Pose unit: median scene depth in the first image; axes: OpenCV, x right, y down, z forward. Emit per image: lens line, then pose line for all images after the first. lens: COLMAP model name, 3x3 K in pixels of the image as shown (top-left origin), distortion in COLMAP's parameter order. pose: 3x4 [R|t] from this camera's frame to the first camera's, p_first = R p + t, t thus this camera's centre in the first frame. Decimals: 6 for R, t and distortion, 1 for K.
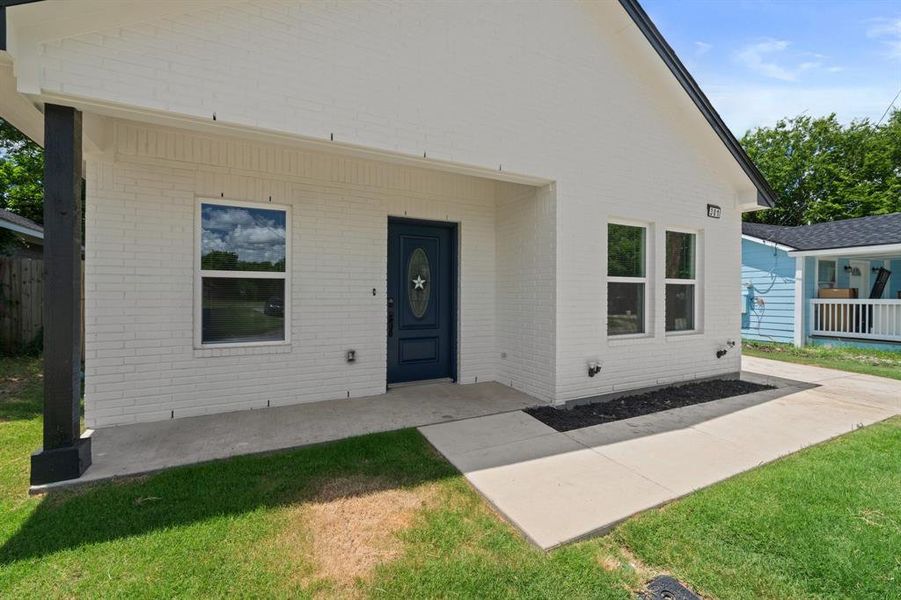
lens RADIAL K [[404.8, 0, 448.0], [0, 404.8, 293.9], [0, 0, 1]] dist [-0.001636, 0.002361]
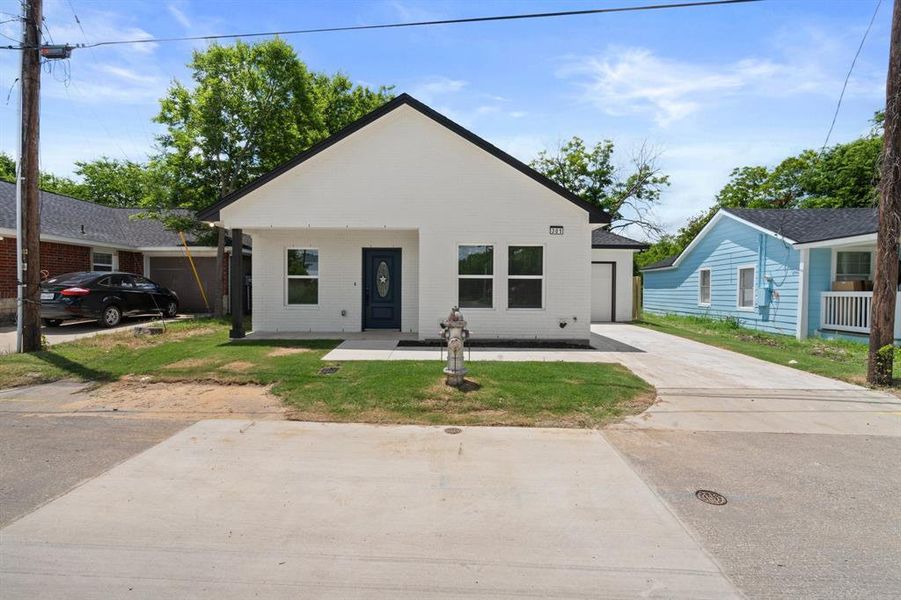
lens RADIAL K [[404.8, 0, 450.2], [0, 404.8, 297.0], [0, 0, 1]] dist [-0.001636, 0.002361]
pose [[0.877346, 0.010940, -0.479733, 1.073295], [-0.003254, 0.999853, 0.016850, 0.021393], [0.479847, -0.013222, 0.877253, -0.533448]]
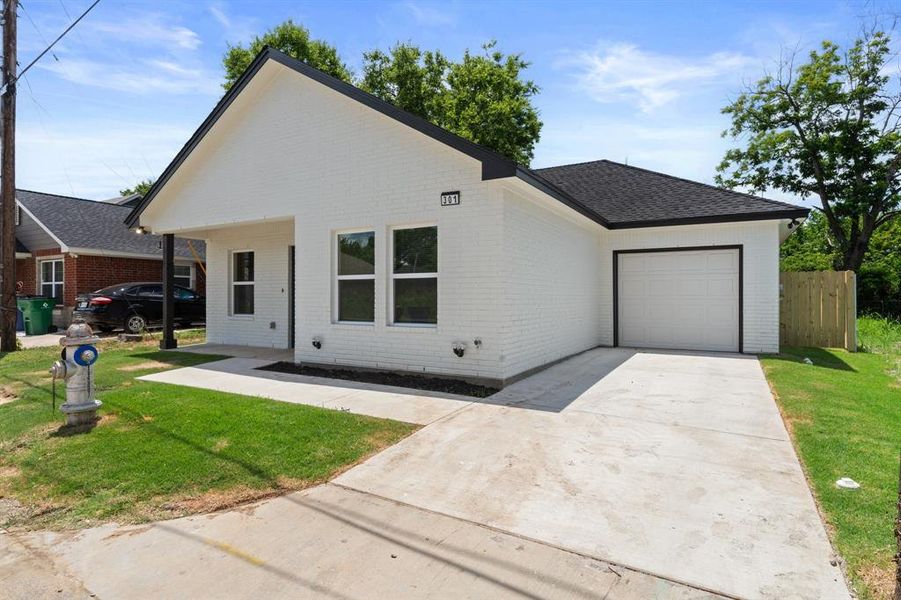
lens RADIAL K [[481.8, 0, 447.8], [0, 481.8, 301.9], [0, 0, 1]] dist [-0.000616, 0.000552]
pose [[0.519336, 0.002953, -0.854565, 1.661009], [0.000762, 0.999992, 0.003919, 0.031431], [0.854570, -0.002687, 0.519330, 0.432839]]
